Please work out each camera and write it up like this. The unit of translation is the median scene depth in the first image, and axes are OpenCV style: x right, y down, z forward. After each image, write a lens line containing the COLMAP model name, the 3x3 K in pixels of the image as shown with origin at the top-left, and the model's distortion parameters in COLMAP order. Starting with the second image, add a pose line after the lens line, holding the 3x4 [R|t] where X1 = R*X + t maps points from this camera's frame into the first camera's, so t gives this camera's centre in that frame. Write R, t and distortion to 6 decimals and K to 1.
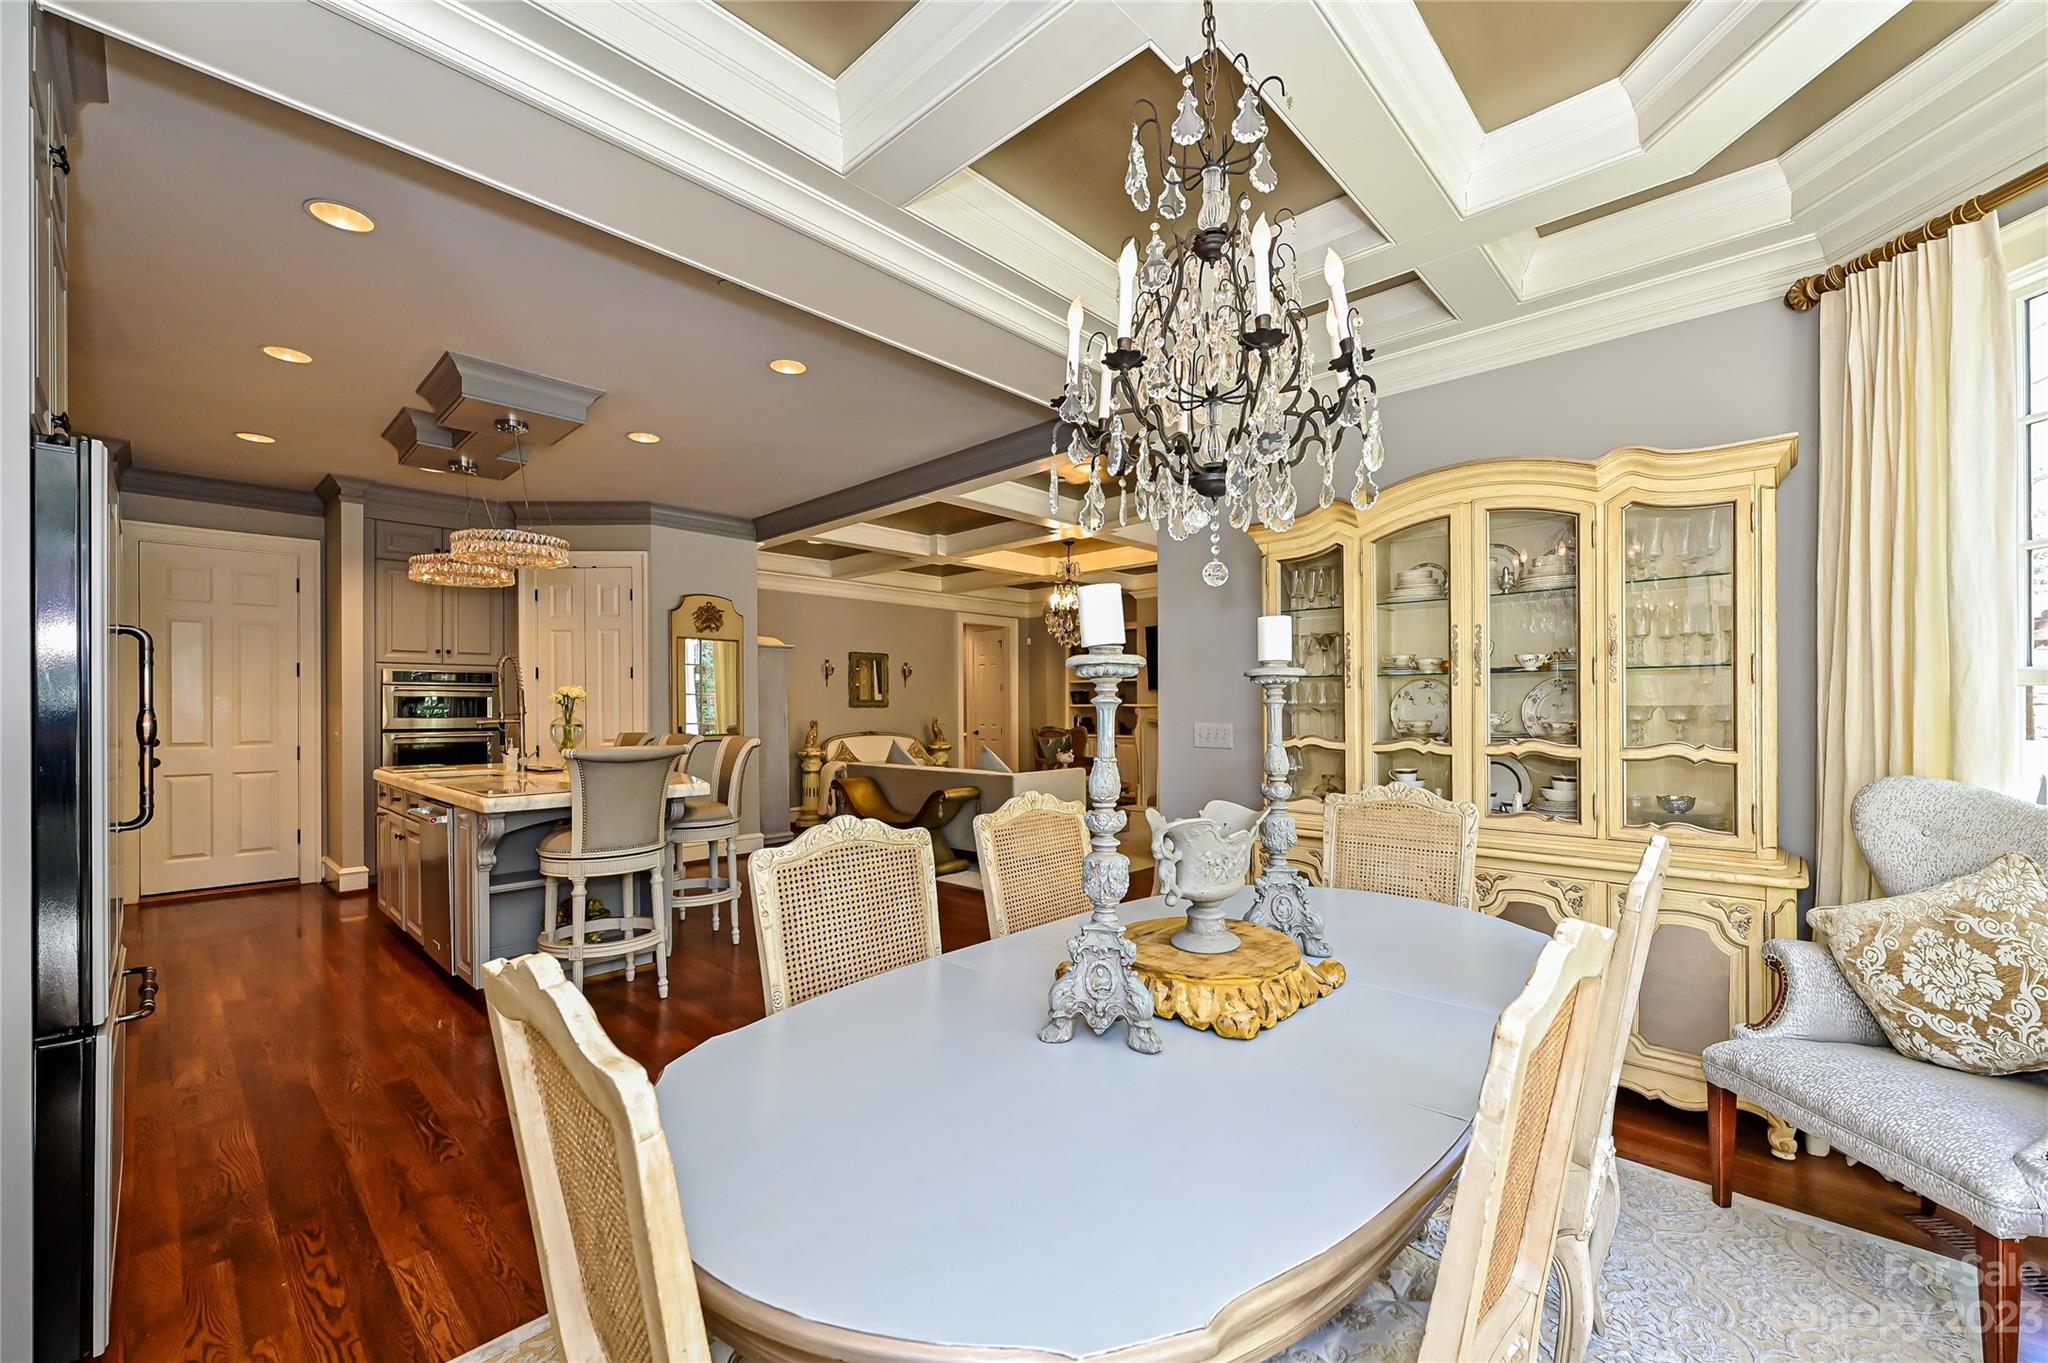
lens RADIAL K [[815.6, 0, 1030.2], [0, 815.6, 710.0], [0, 0, 1]] dist [-0.003065, 0.000766]
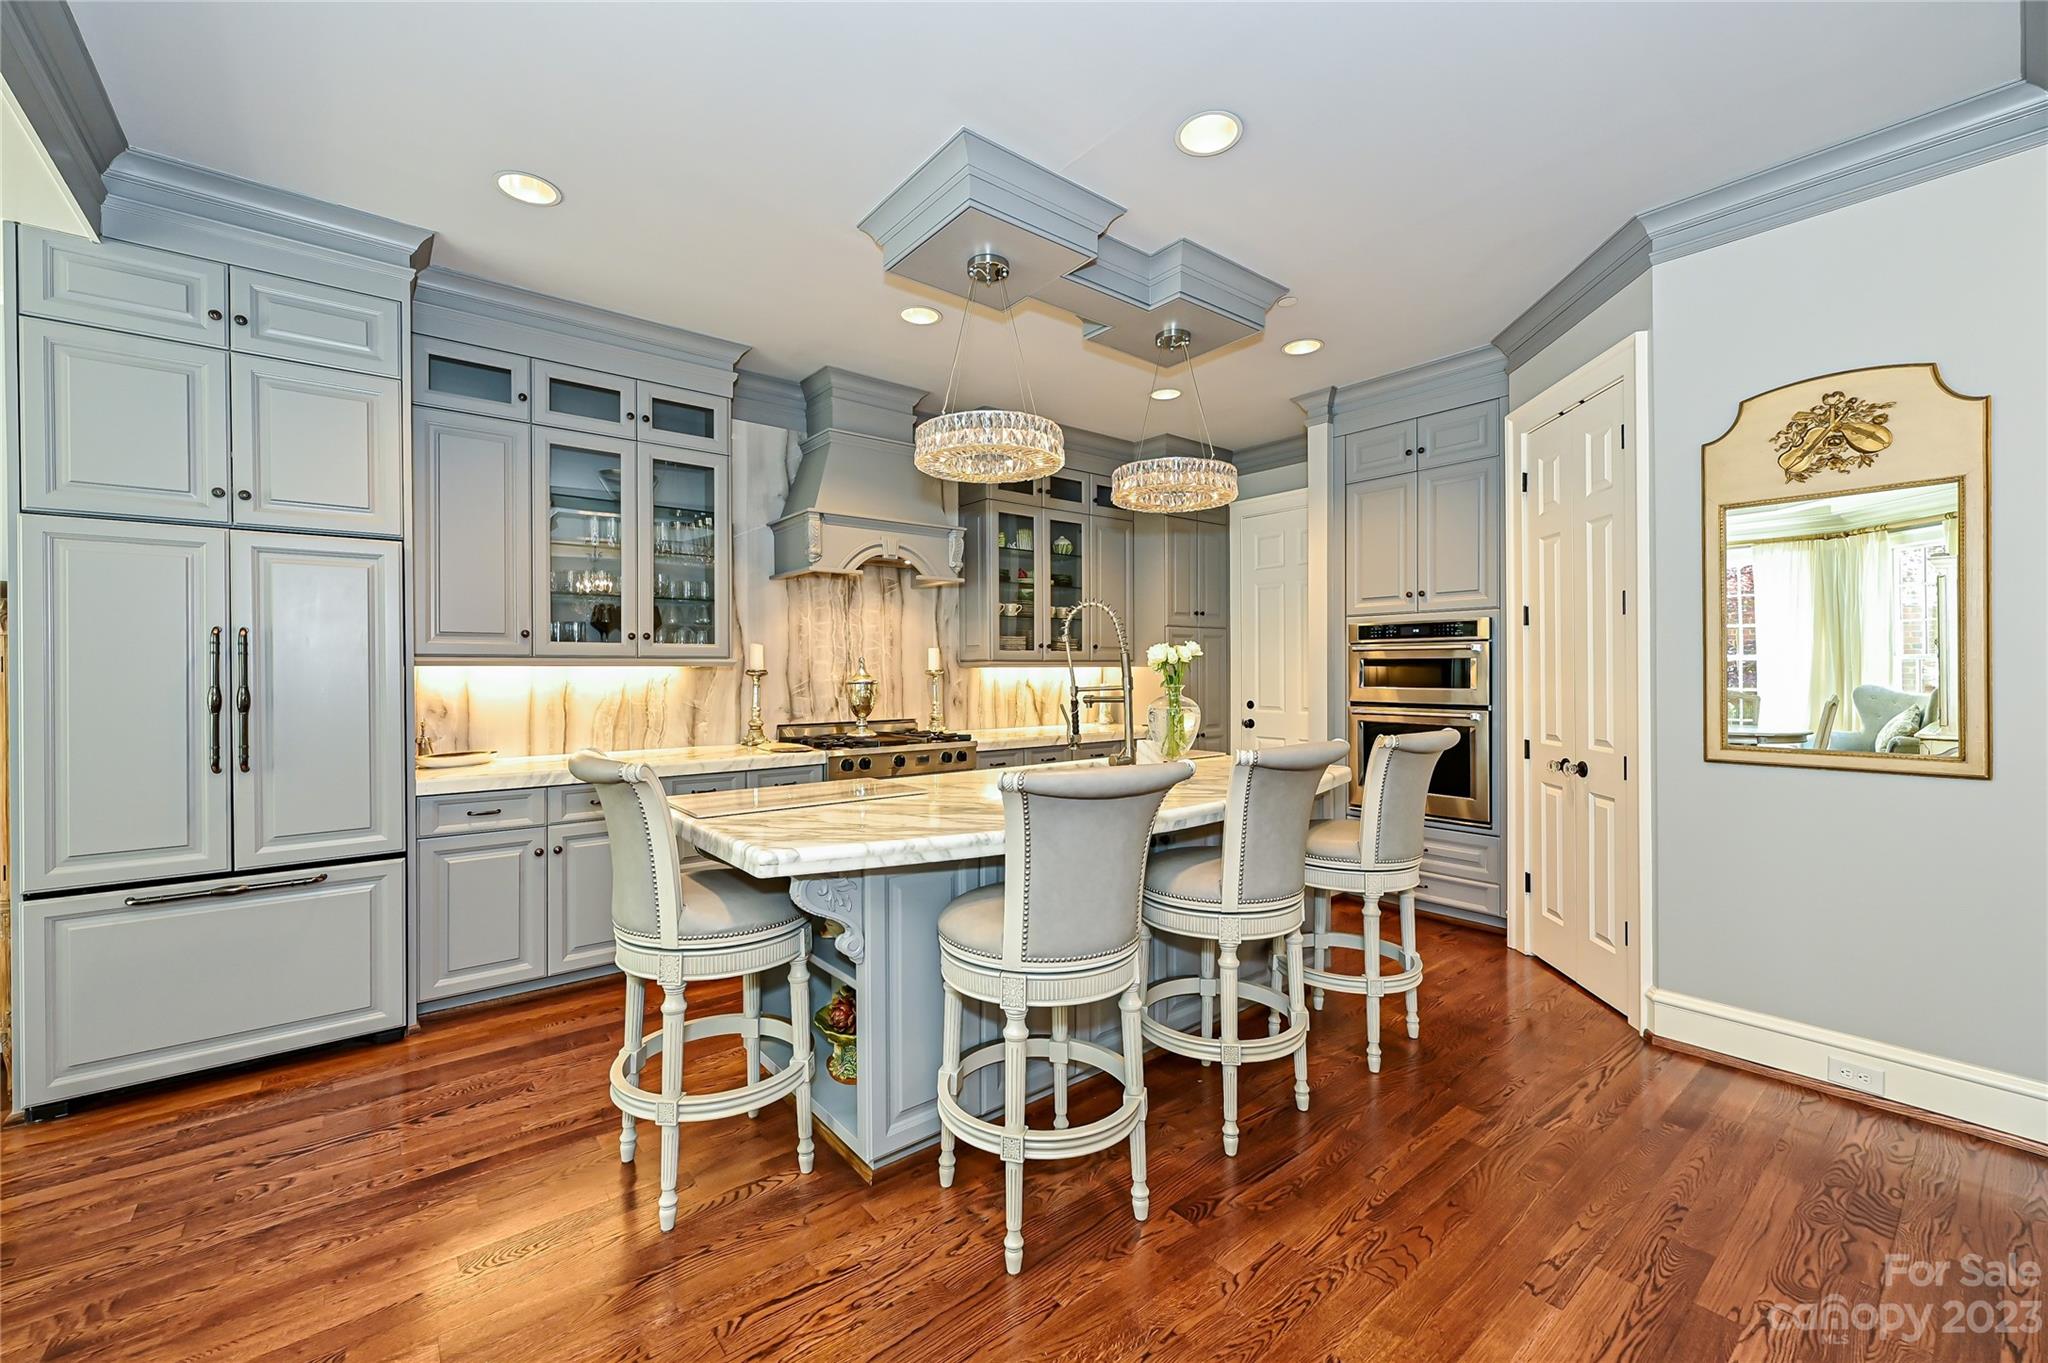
lens RADIAL K [[815.6, 0, 1019.2], [0, 815.6, 676.4], [0, 0, 1]] dist [-0.003065, 0.000766]
pose [[-0.140794, 0.013059, -0.989953, 0.029170], [0.002372, 0.999915, 0.012853, -0.010996], [0.990036, -0.000538, -0.140813, 0.794586]]
